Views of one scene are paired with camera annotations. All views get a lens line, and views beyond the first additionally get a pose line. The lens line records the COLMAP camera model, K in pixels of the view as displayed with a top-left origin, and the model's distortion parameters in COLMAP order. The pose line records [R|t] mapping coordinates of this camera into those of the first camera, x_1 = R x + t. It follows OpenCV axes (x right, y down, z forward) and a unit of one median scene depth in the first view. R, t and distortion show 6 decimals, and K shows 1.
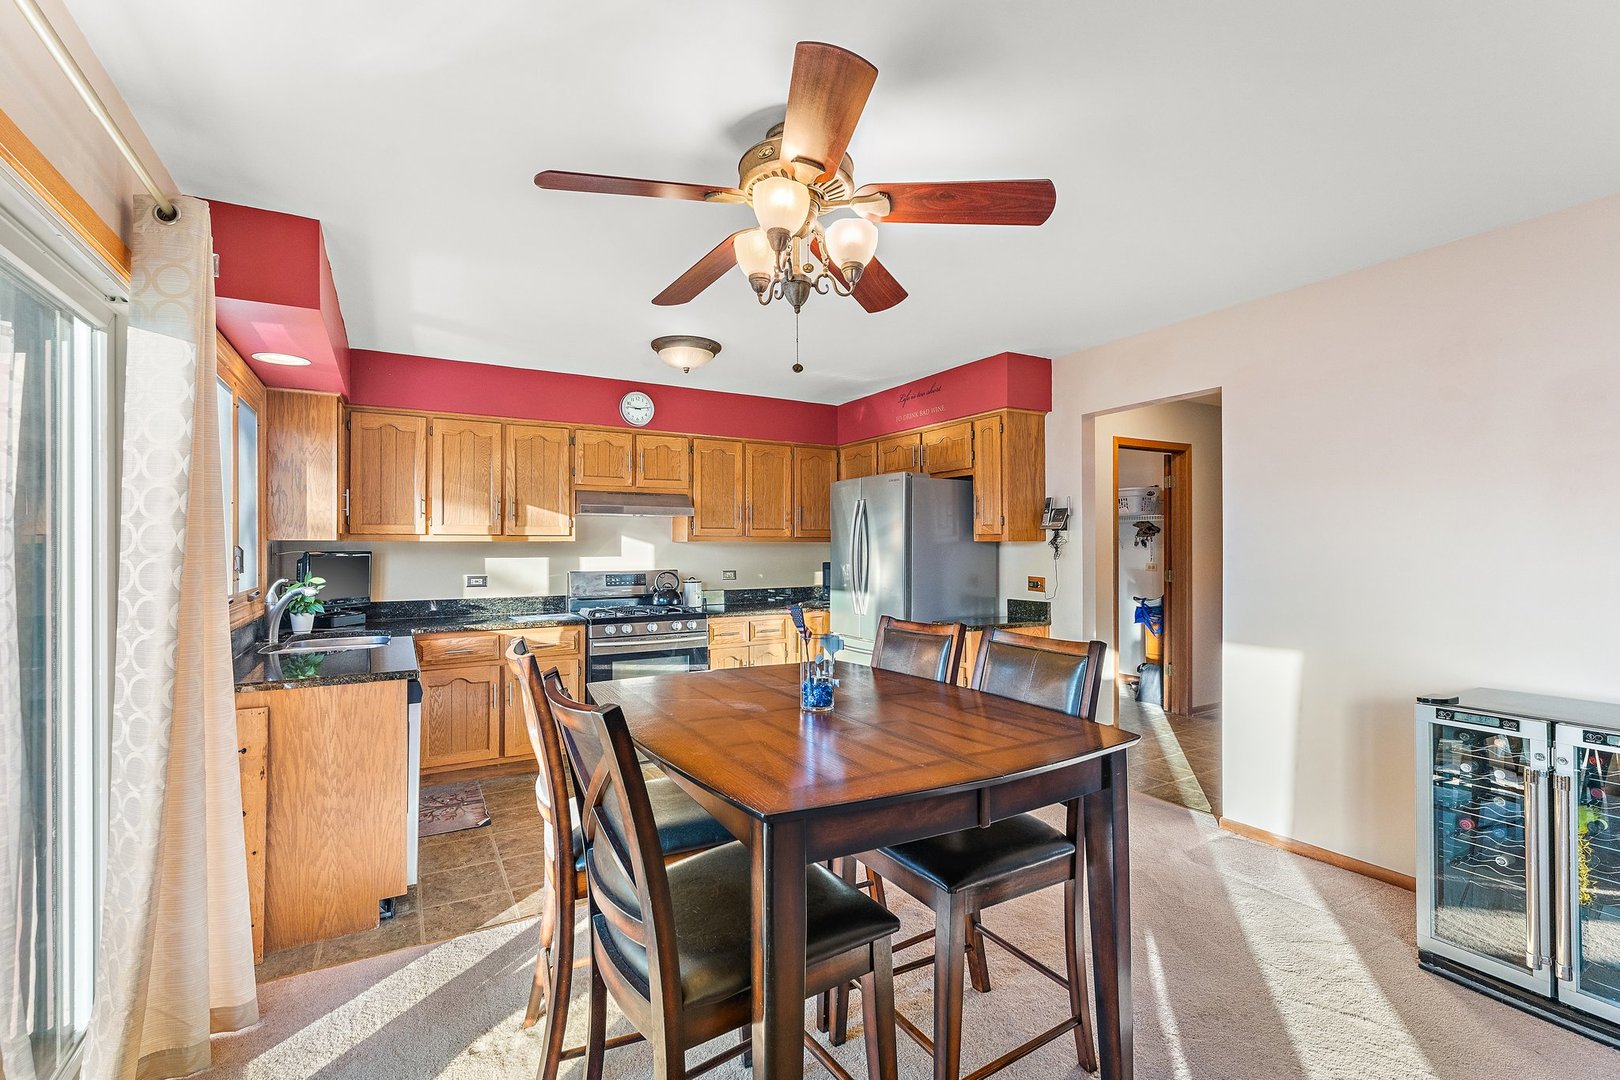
lens RADIAL K [[708.2, 0, 808.2], [0, 708.2, 541.3], [0, 0, 1]] dist [0.001762, 0.000238]
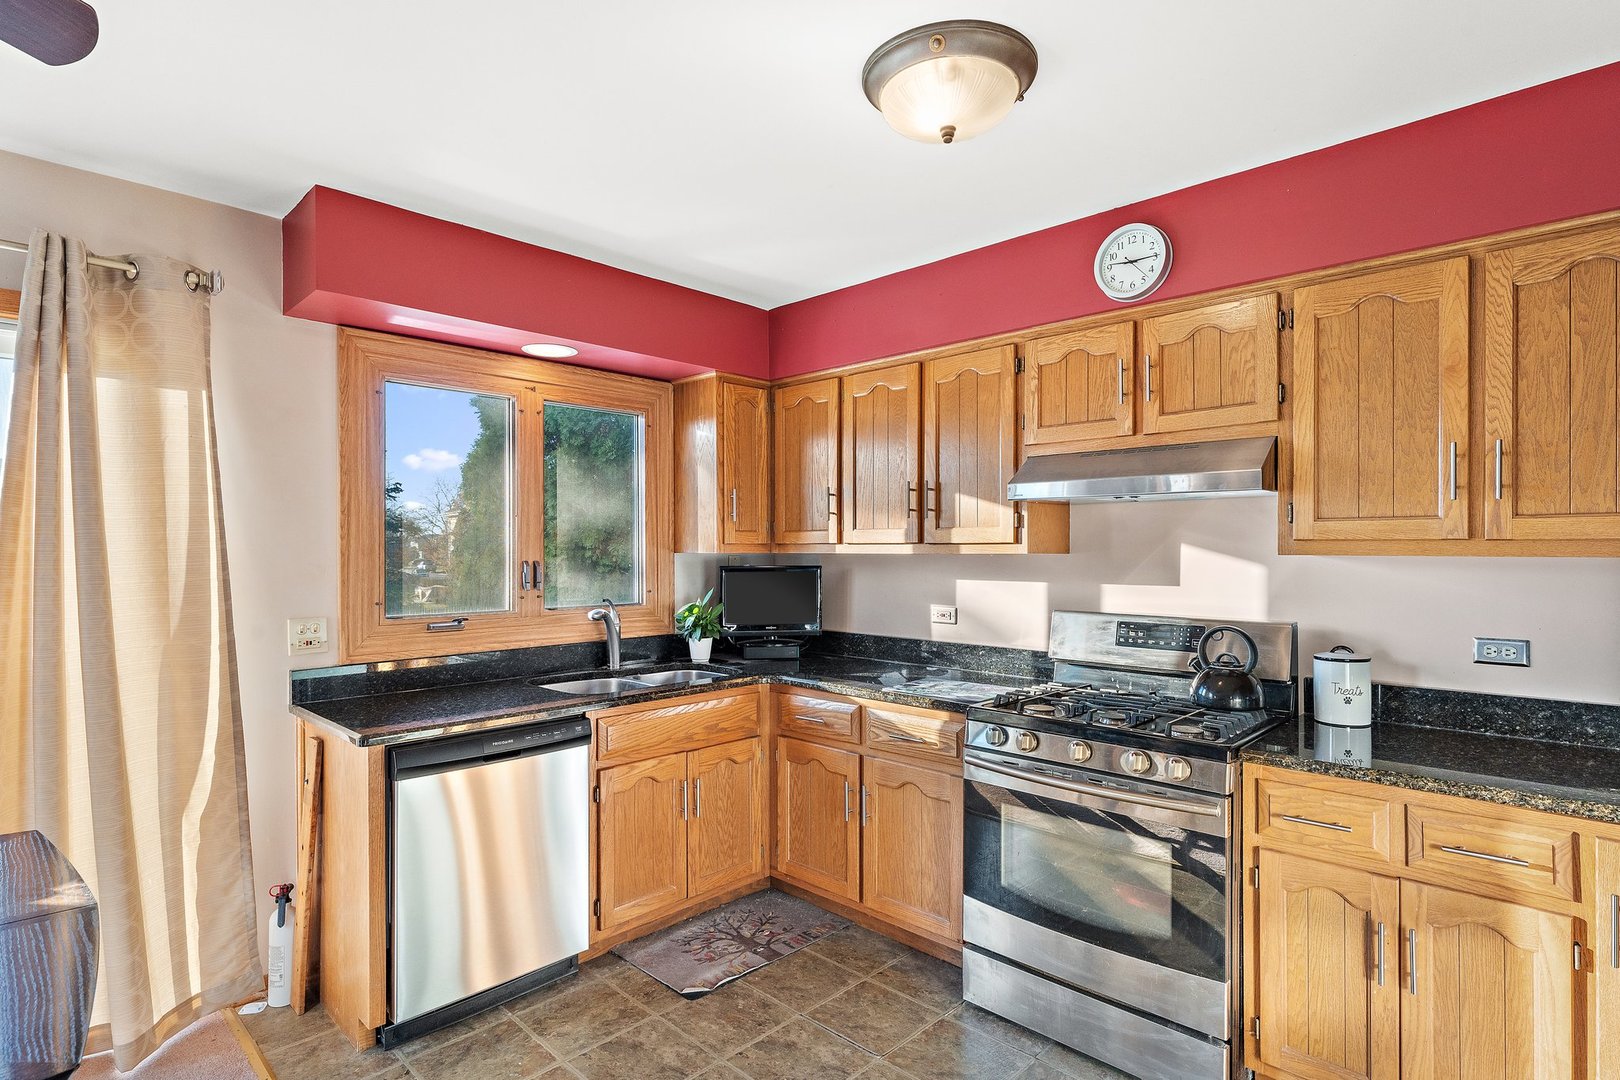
lens RADIAL K [[826.9, 0, 807.8], [0, 826.9, 550.6], [0, 0, 1]] dist [0.000271, -0.000223]
pose [[0.266178, 0.004978, -0.963911, 0.232684], [0.006713, 0.999953, 0.007018, -0.008399], [0.963901, -0.008339, 0.266132, 0.710210]]
